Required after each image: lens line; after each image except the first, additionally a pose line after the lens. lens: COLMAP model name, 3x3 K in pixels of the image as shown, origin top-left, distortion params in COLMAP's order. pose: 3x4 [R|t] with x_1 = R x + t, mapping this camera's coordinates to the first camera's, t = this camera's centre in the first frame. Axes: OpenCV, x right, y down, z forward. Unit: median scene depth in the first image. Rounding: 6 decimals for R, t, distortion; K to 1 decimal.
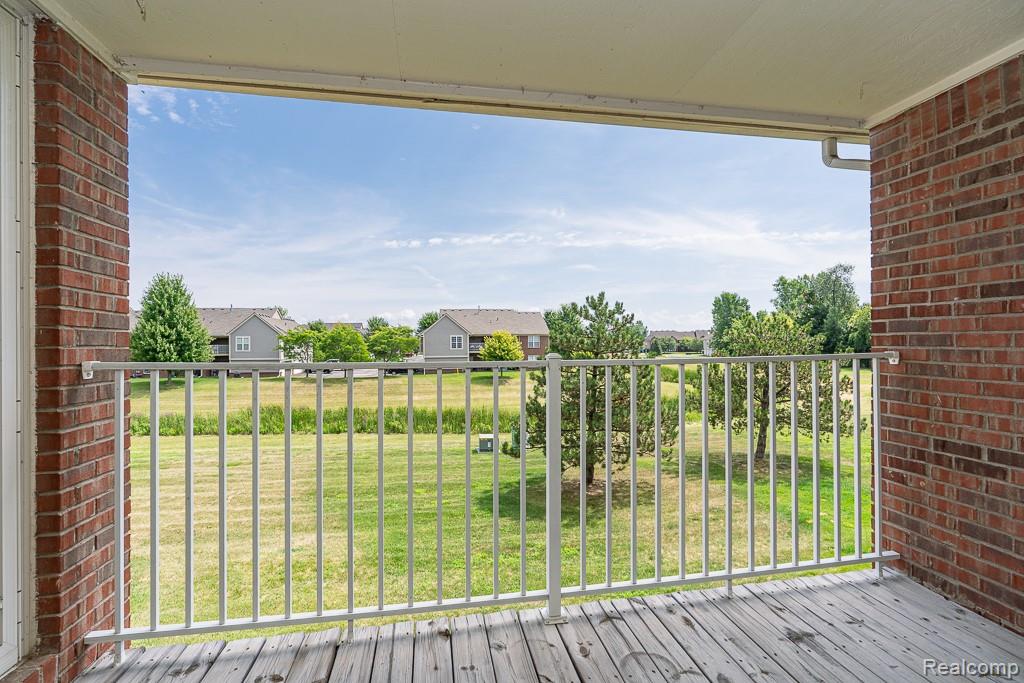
lens RADIAL K [[468.8, 0, 509.3], [0, 468.8, 330.2], [0, 0, 1]] dist [0.000456, 0.000054]
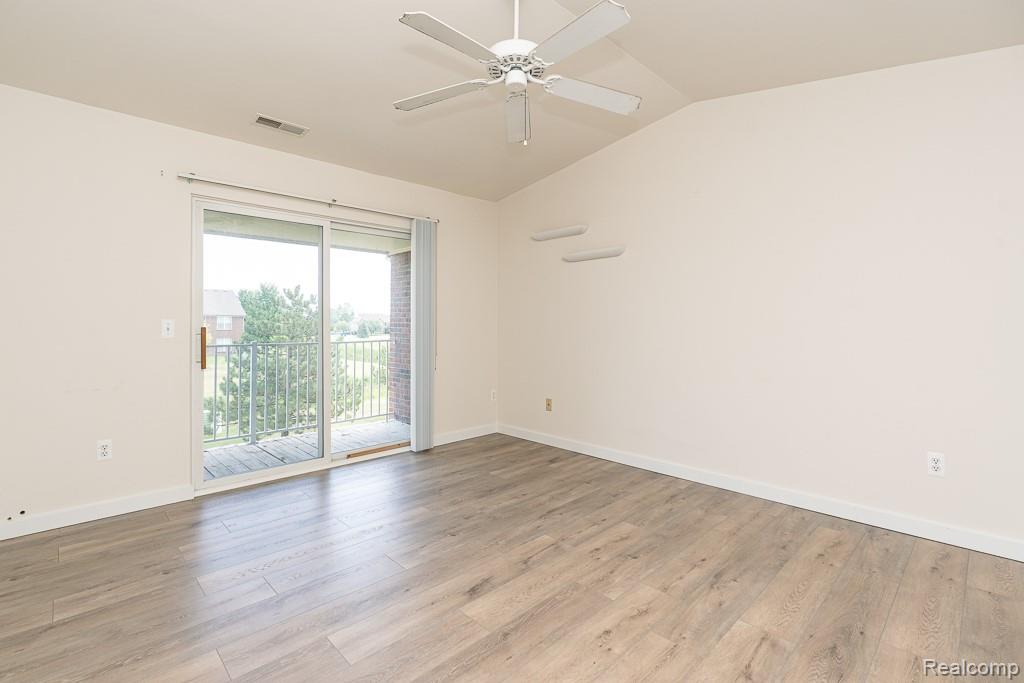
lens RADIAL K [[468.8, 0, 509.3], [0, 468.8, 330.2], [0, 0, 1]] dist [0.000456, 0.000054]
pose [[0.825301, 0.001228, 0.564691, -0.027741], [-0.023269, 0.999222, 0.031835, -0.017917], [-0.564213, -0.039413, 0.824688, -0.266462]]
